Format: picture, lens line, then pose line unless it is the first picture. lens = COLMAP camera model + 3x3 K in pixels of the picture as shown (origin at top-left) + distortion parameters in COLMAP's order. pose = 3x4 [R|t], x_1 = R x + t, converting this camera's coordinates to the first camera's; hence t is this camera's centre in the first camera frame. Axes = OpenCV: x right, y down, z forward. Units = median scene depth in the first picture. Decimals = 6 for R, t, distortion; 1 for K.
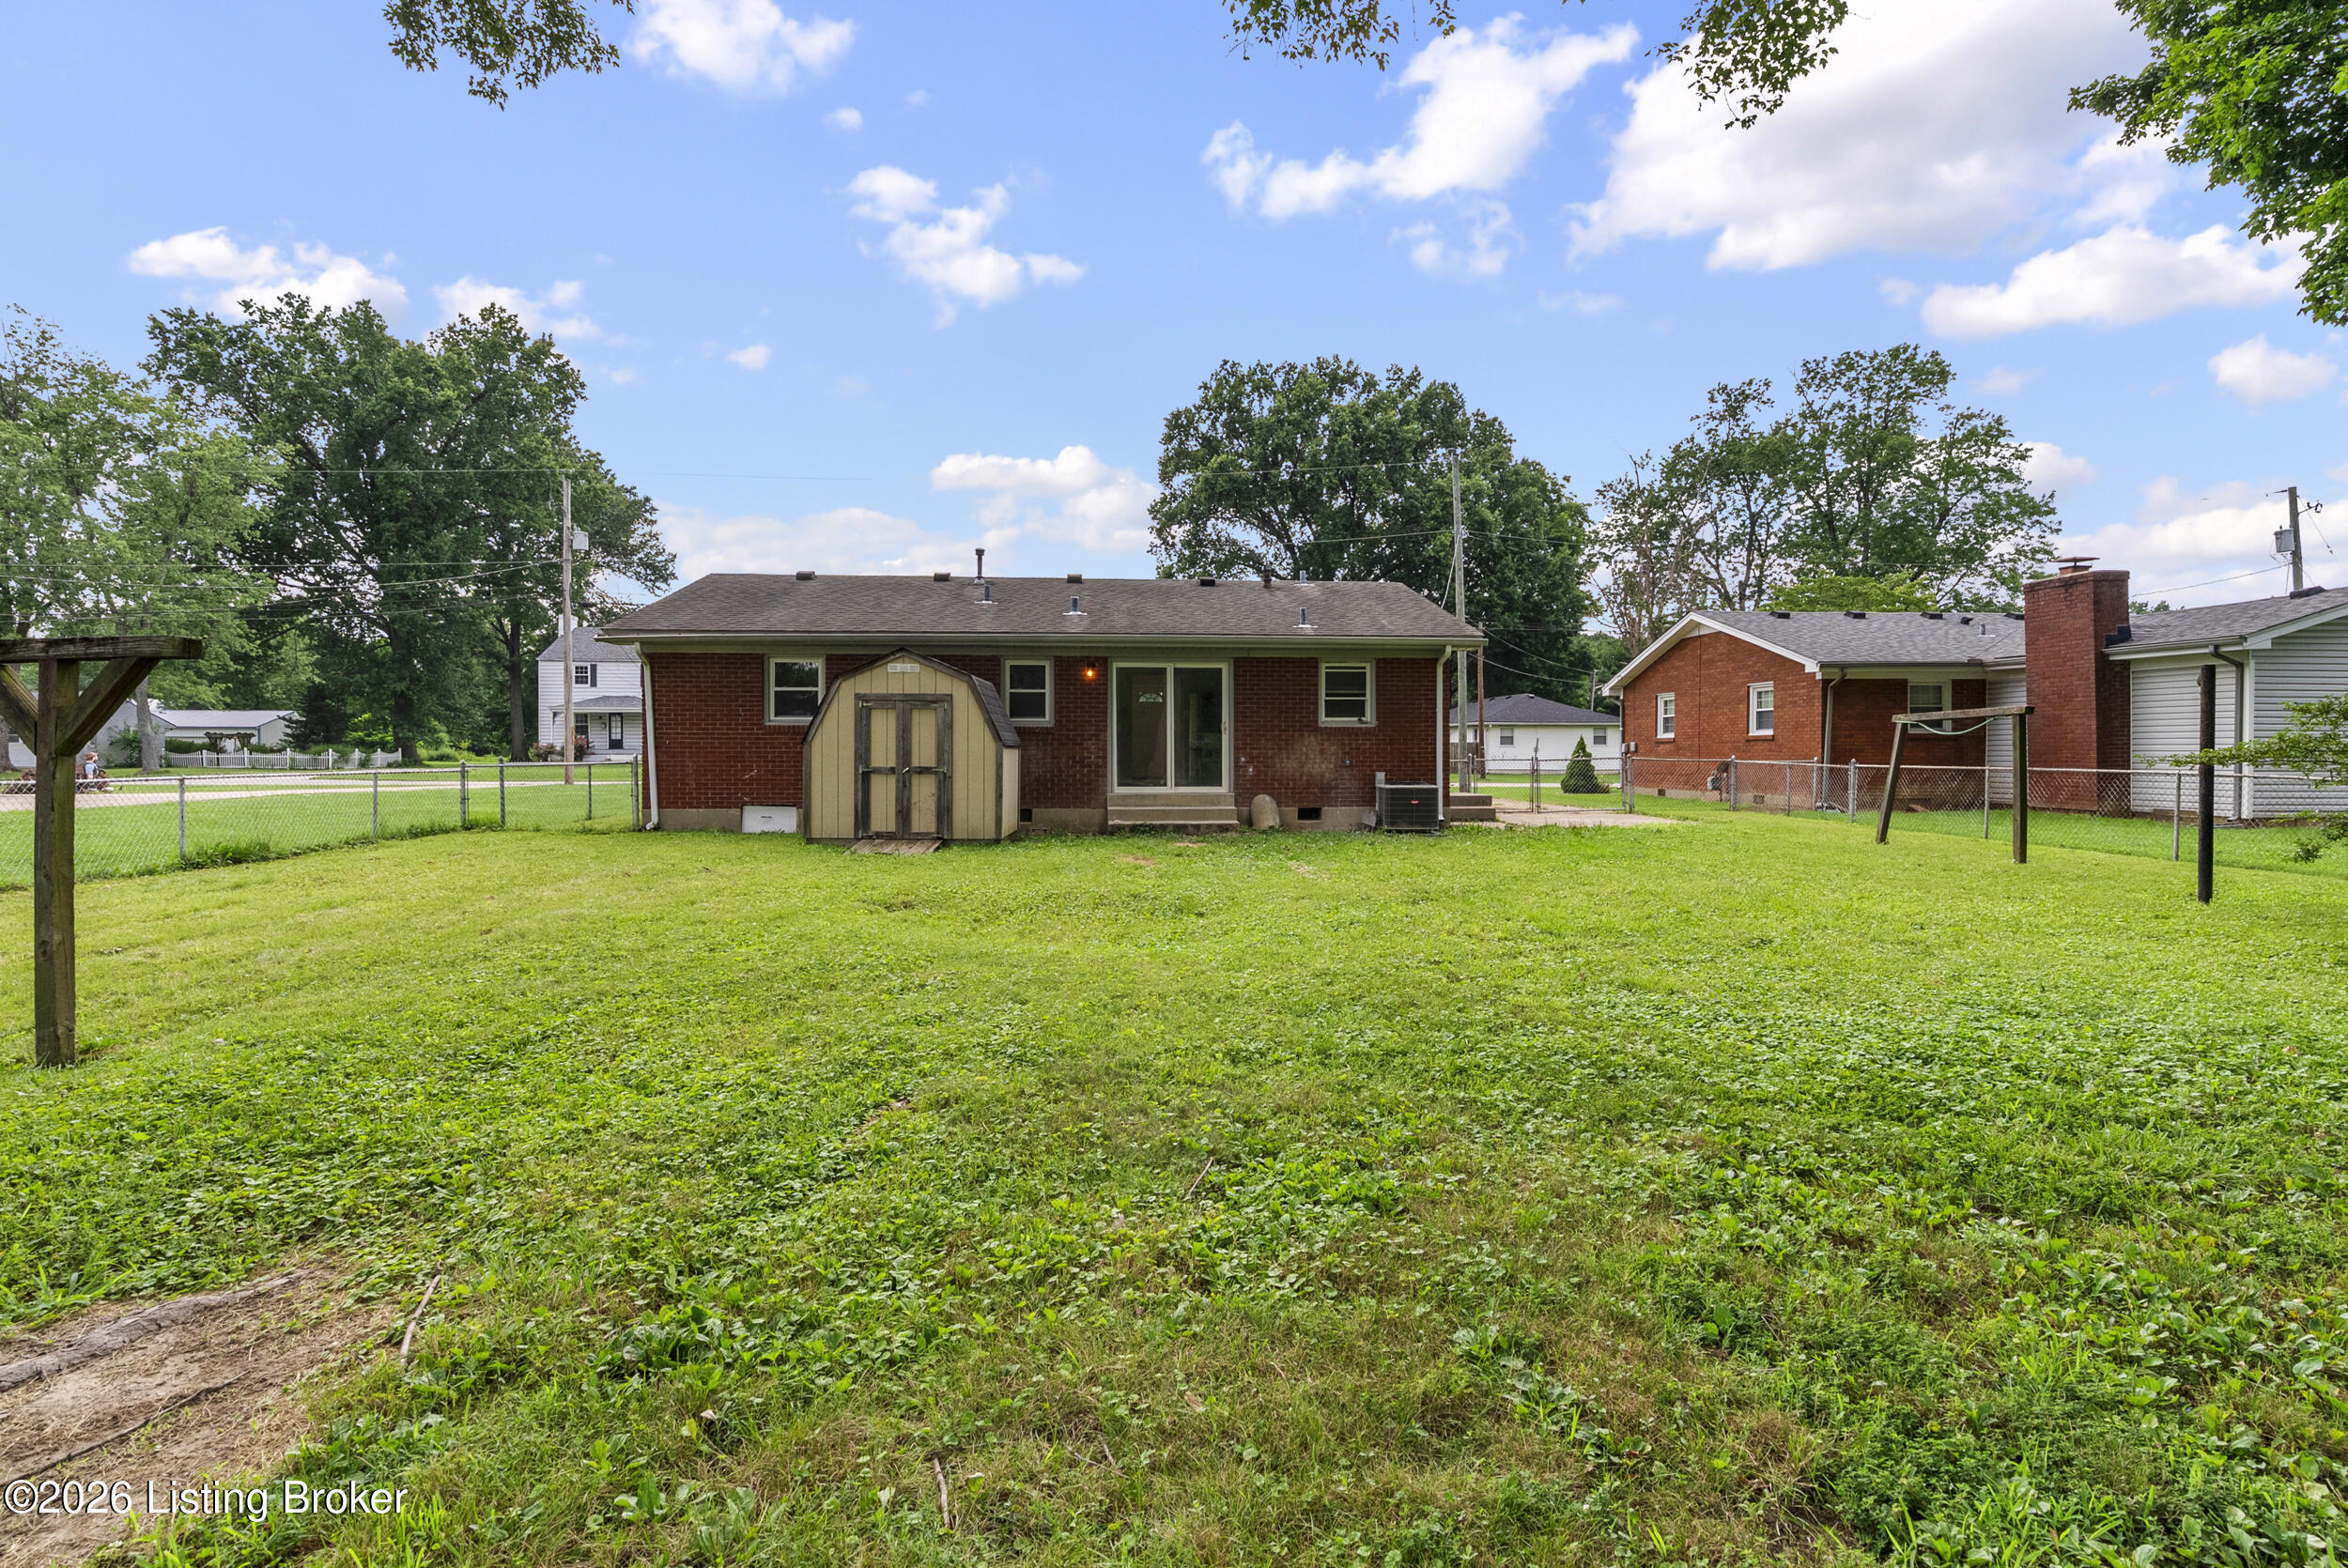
lens RADIAL K [[1088.5, 0, 1174.9], [0, 1088.5, 767.5], [0, 0, 1]] dist [-0.006365, 0.002605]
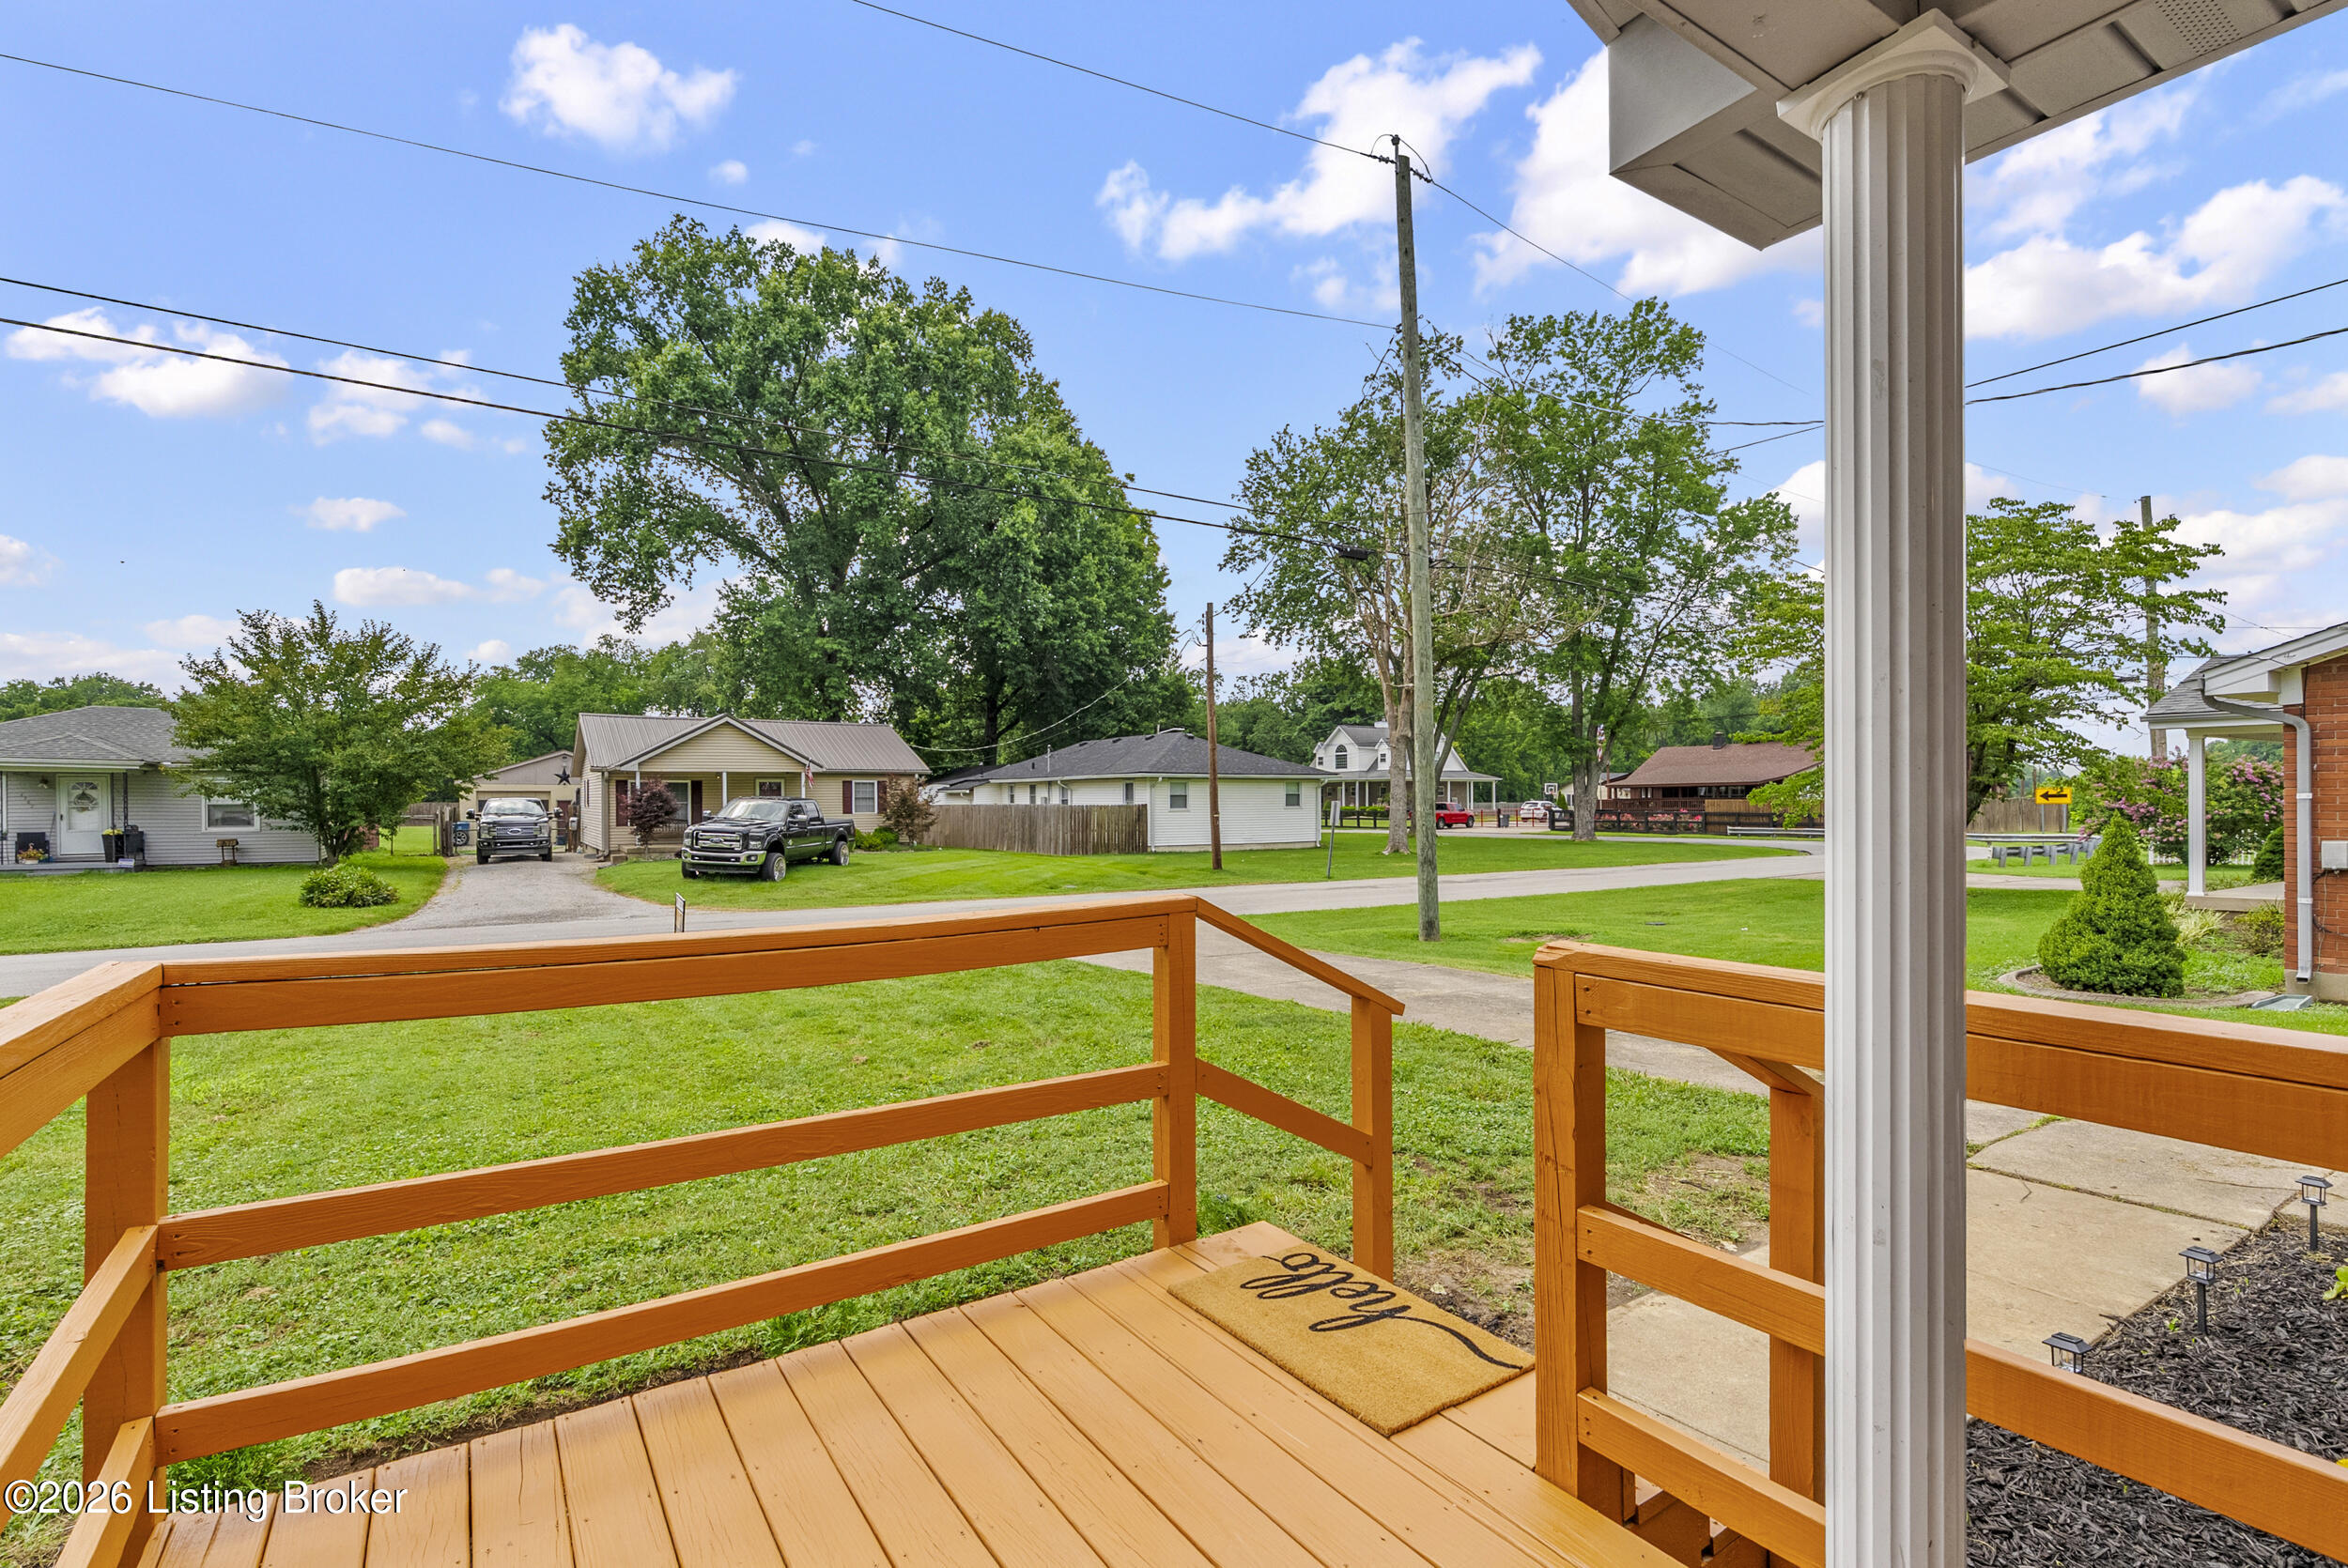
lens RADIAL K [[1088.5, 0, 1161.6], [0, 1088.5, 803.9], [0, 0, 1]] dist [-0.006365, 0.002605]
pose [[0.875845, -0.007083, 0.482540, -0.017206], [0.013704, 0.999854, -0.010197, -0.011807], [-0.482398, 0.015543, 0.875814, 0.299679]]
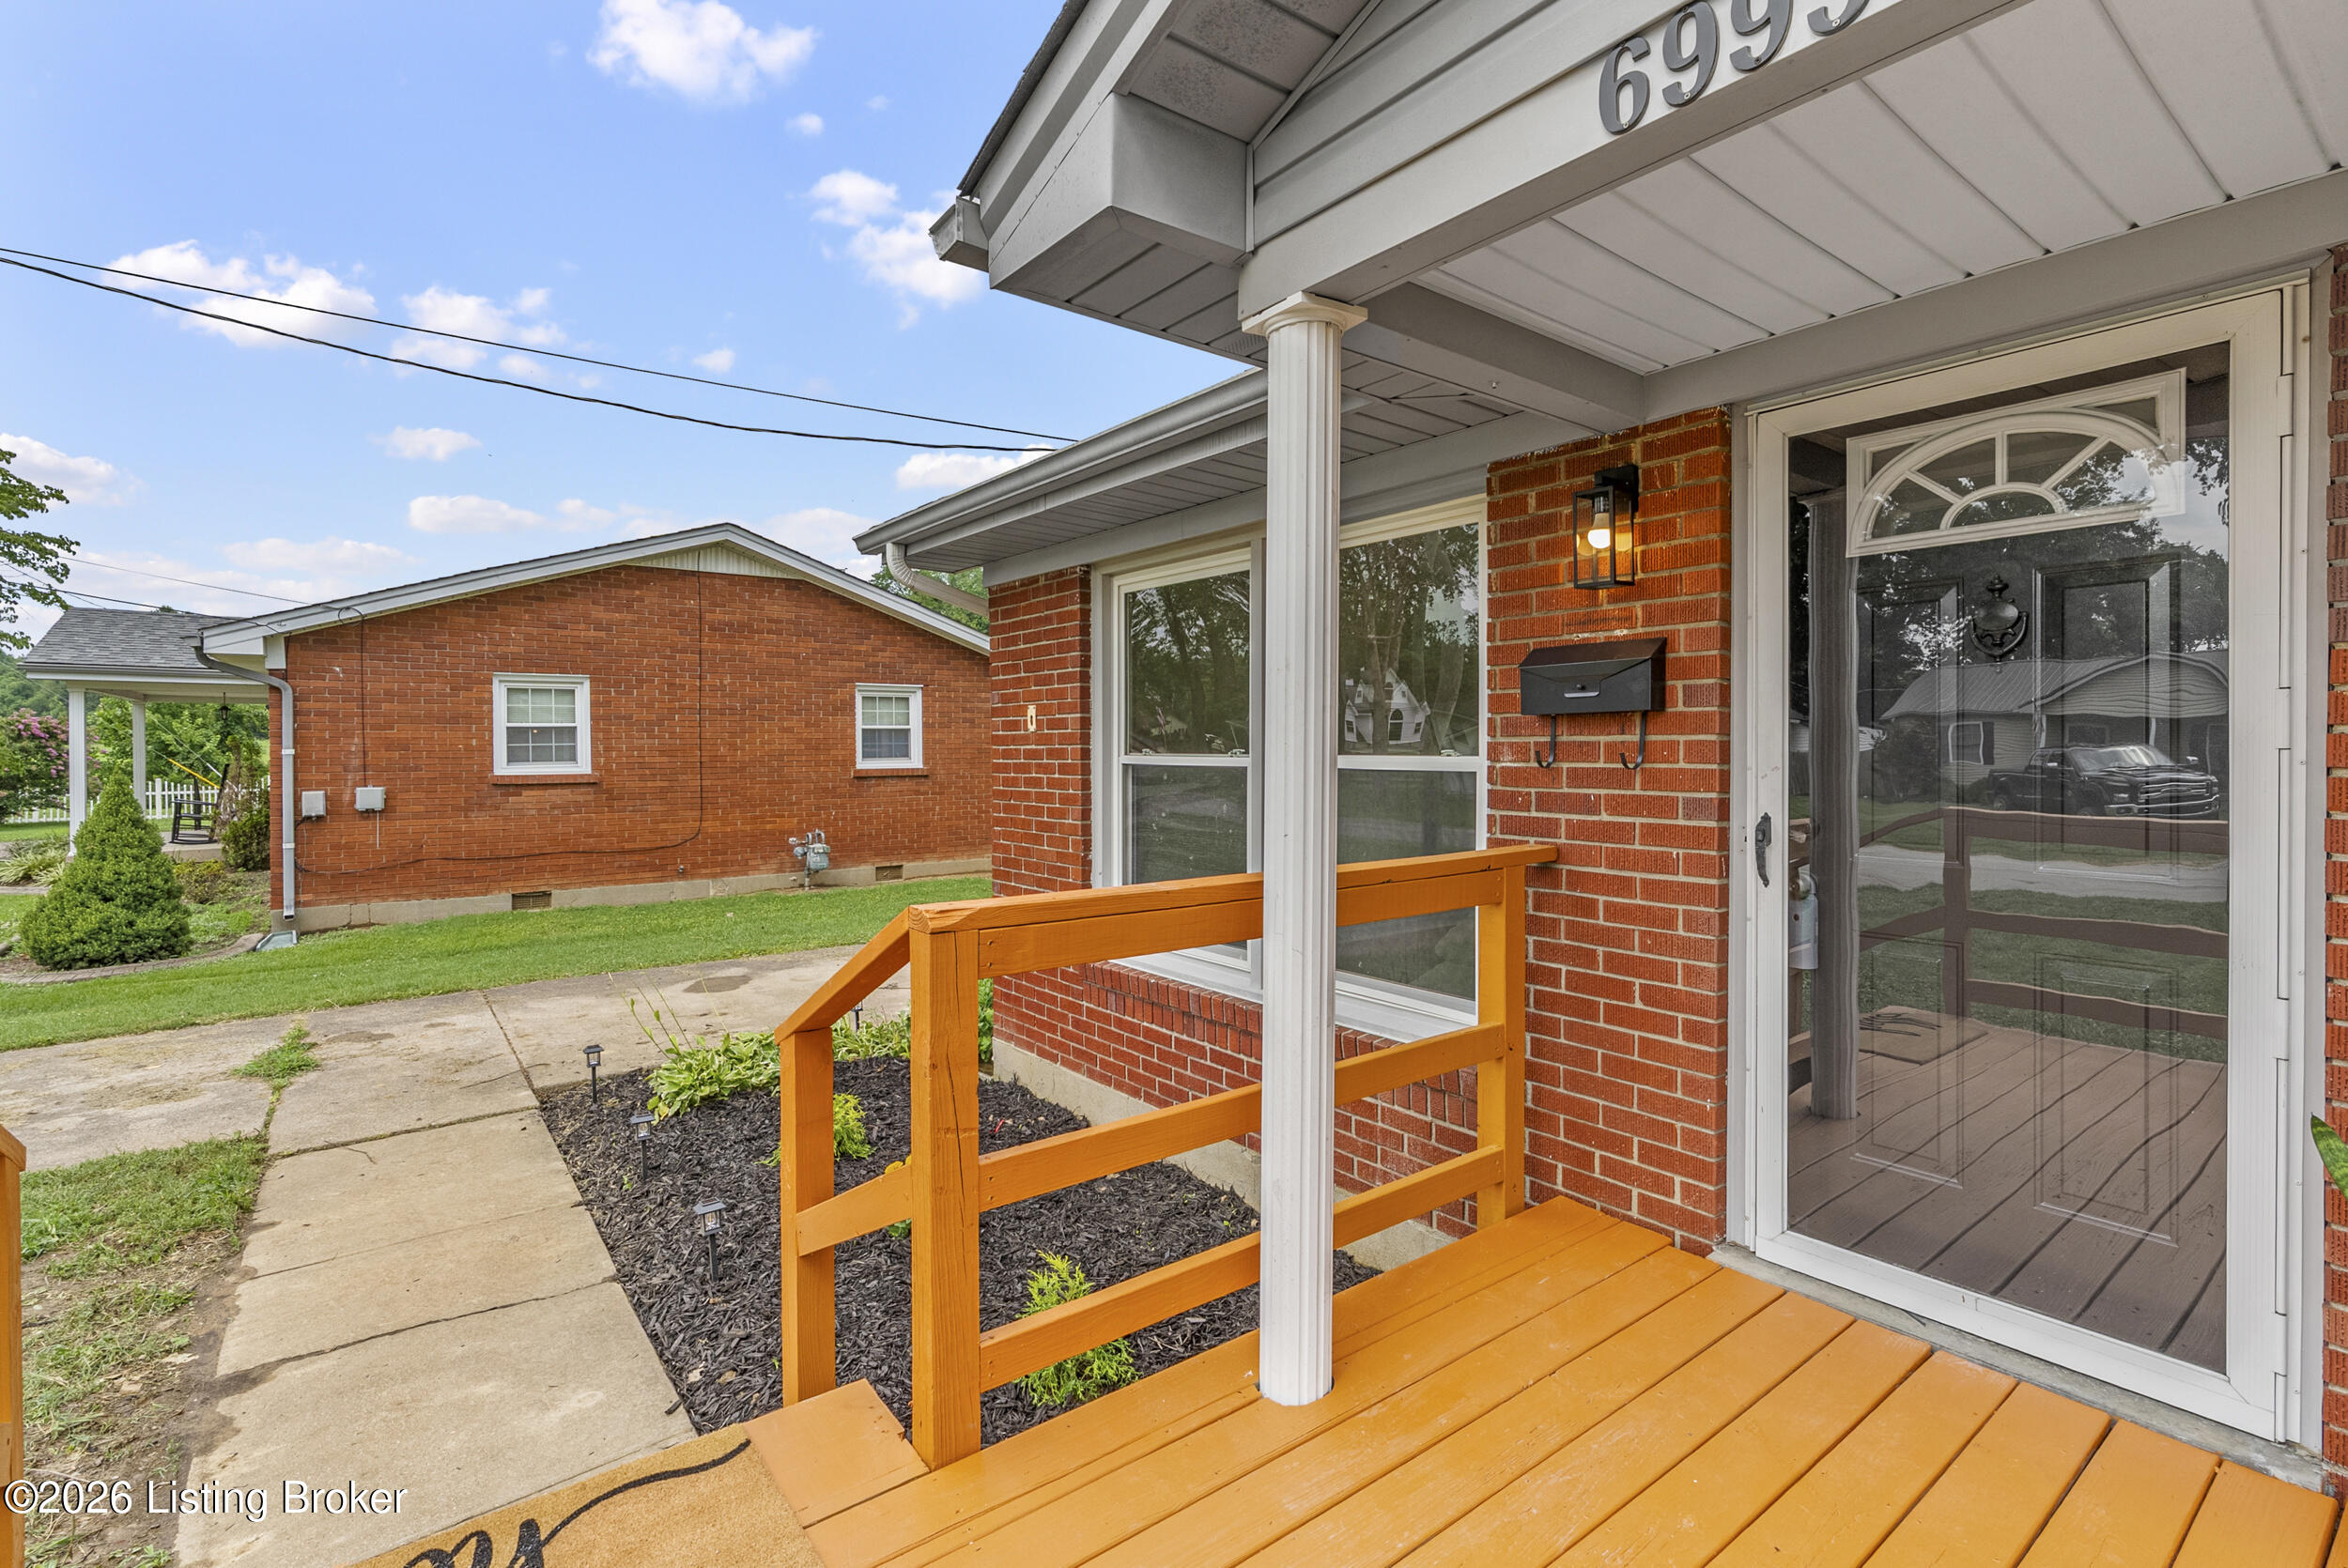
lens RADIAL K [[1088.5, 0, 1171.9], [0, 1088.5, 763.2], [0, 0, 1]] dist [-0.006365, 0.002605]
pose [[-0.552802, -0.012083, 0.833225, -0.083440], [0.014381, 0.999608, 0.024037, -0.026052], [-0.833189, 0.025270, -0.552411, 0.927061]]
